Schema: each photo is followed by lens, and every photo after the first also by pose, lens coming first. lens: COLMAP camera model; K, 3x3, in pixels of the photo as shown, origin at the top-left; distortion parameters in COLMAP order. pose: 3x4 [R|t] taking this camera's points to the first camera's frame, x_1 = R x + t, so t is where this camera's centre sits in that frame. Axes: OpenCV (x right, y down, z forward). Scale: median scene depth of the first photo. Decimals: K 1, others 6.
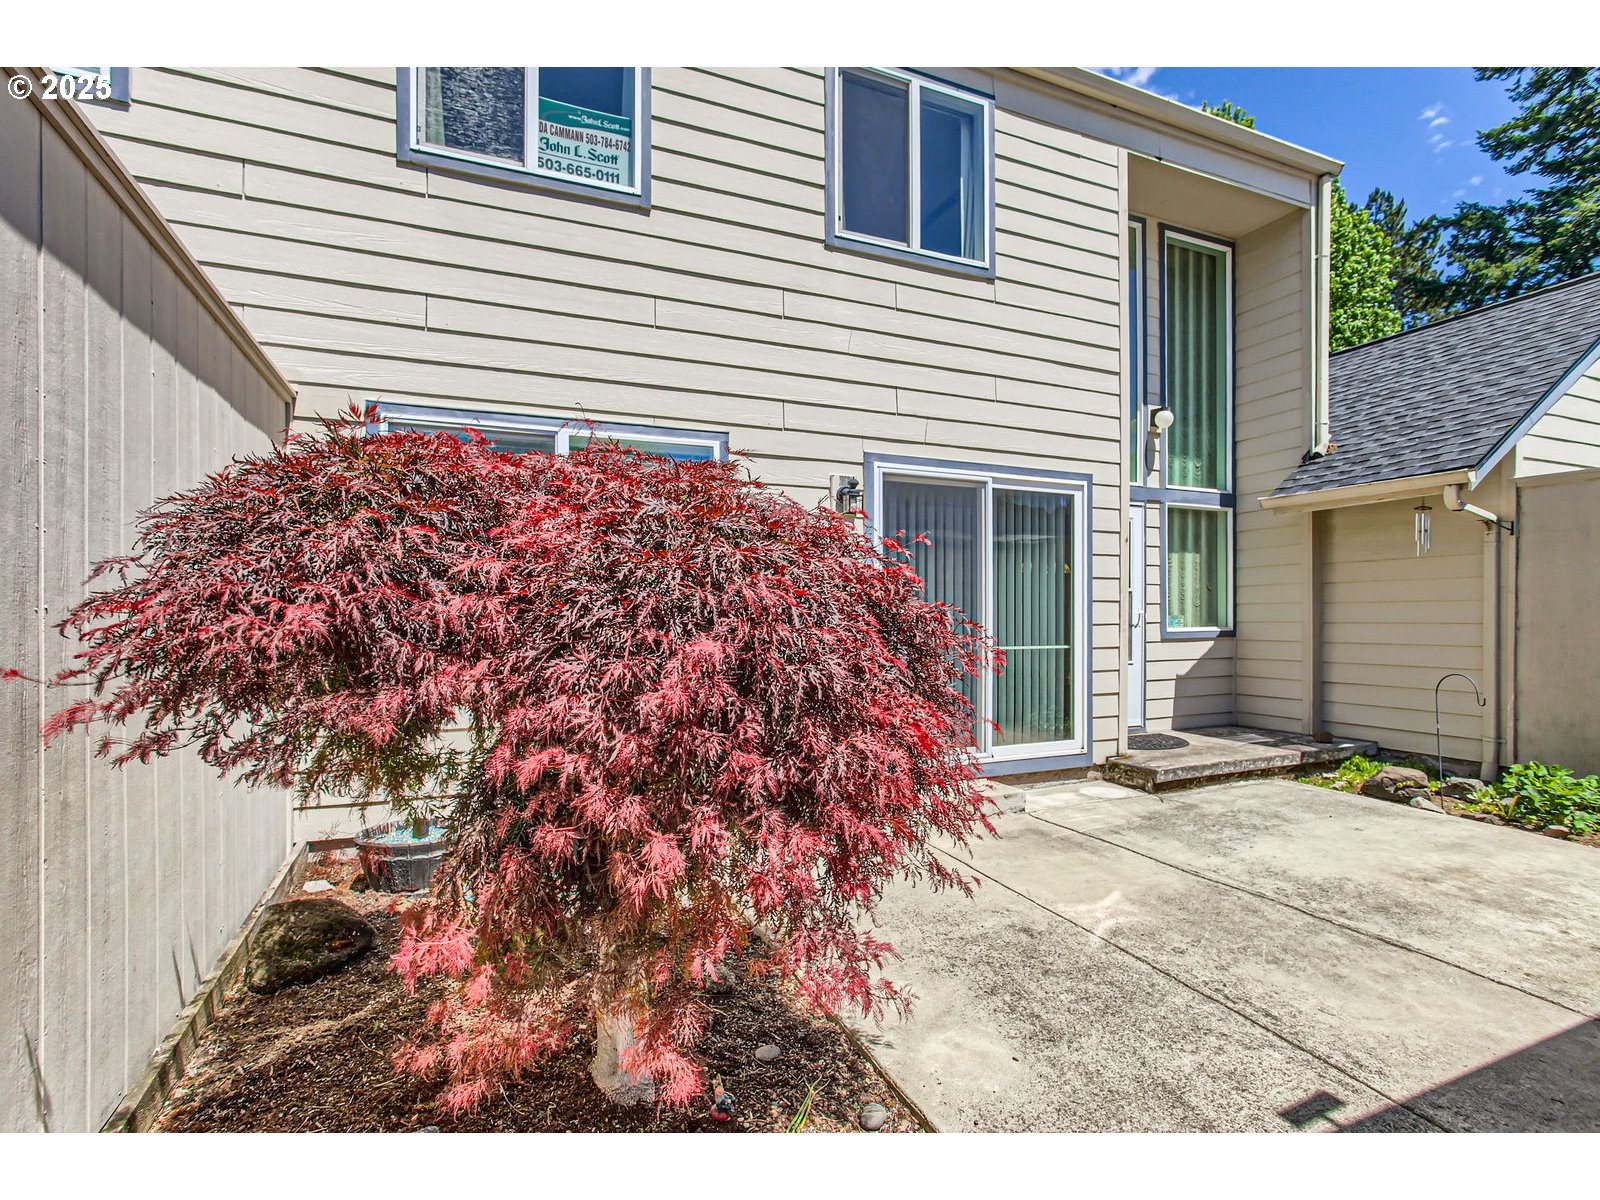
lens RADIAL K [[789.8, 0, 791.1], [0, 789.8, 599.3], [0, 0, 1]] dist [-0.039476, 0.023165]
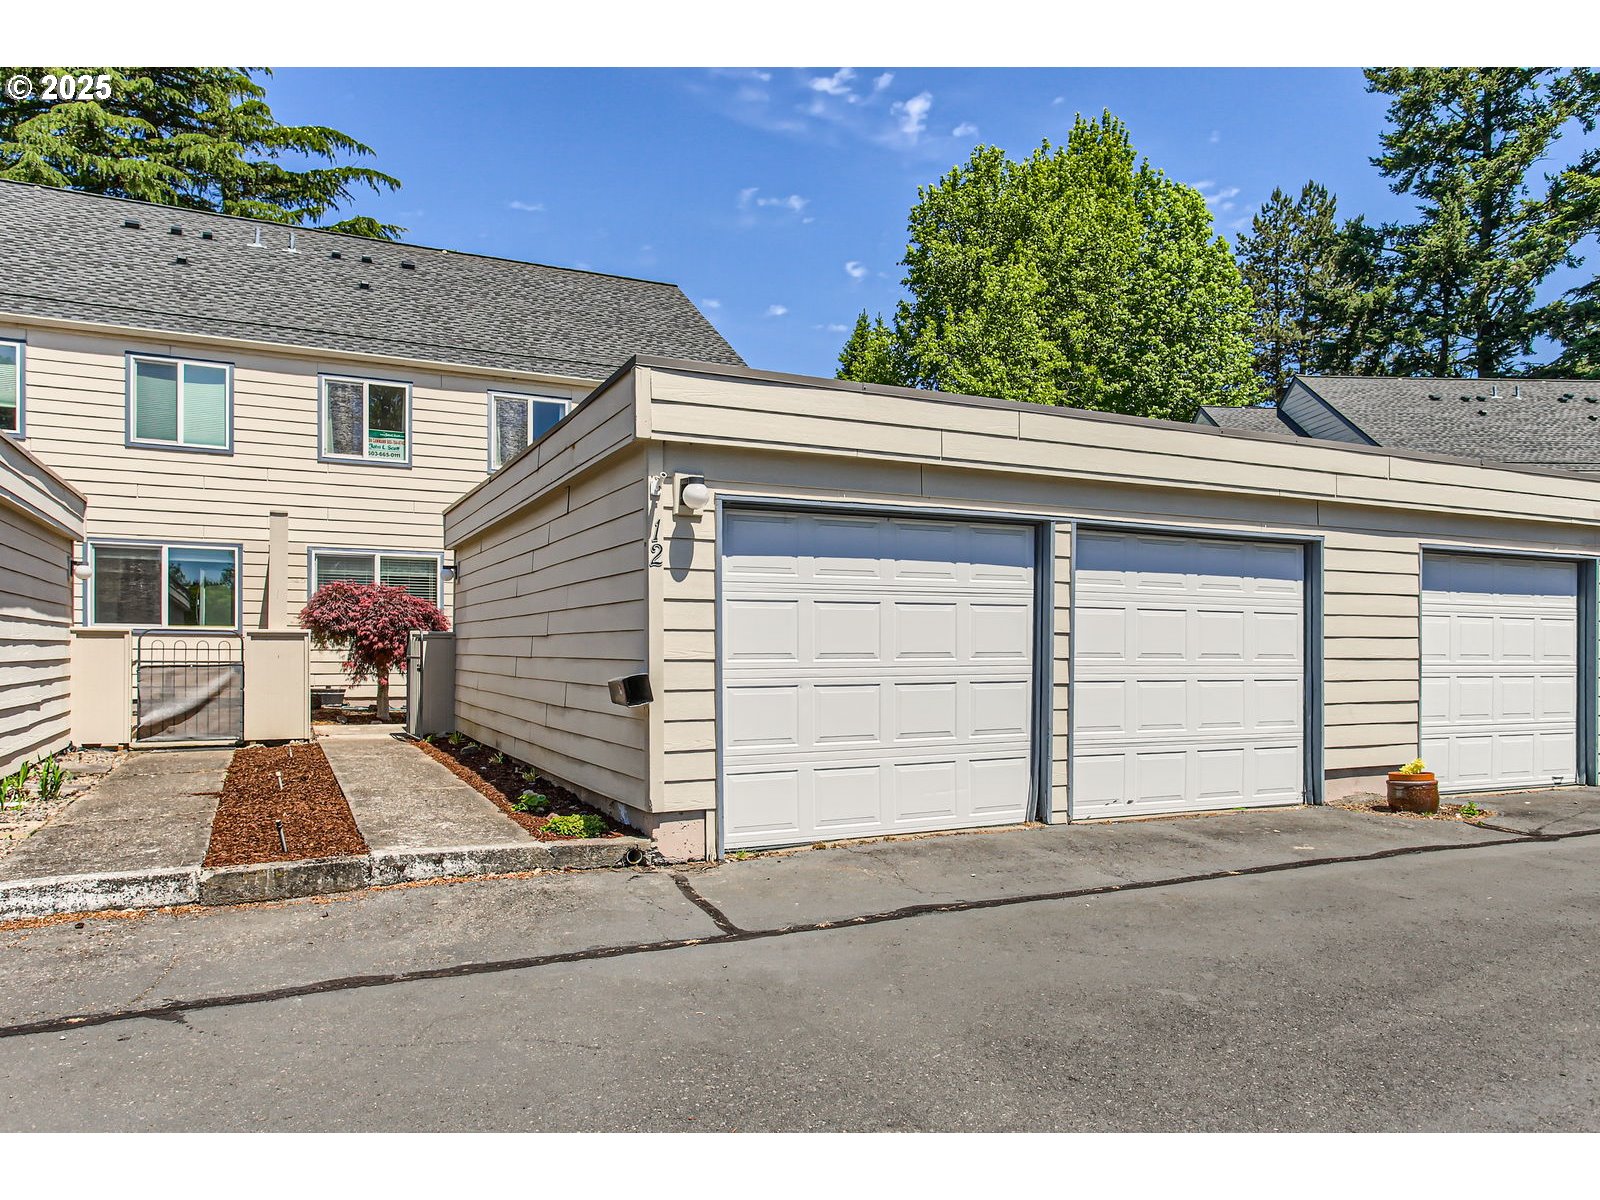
lens RADIAL K [[1111.2, 0, 798.6], [0, 1111.2, 638.7], [0, 0, 1]] dist [-0.006141, -0.000949]
pose [[0.999056, 0.004504, 0.043205, 0.963622], [-0.004776, 0.999969, 0.006204, 0.046606], [-0.043176, -0.006405, 0.999047, -2.800822]]
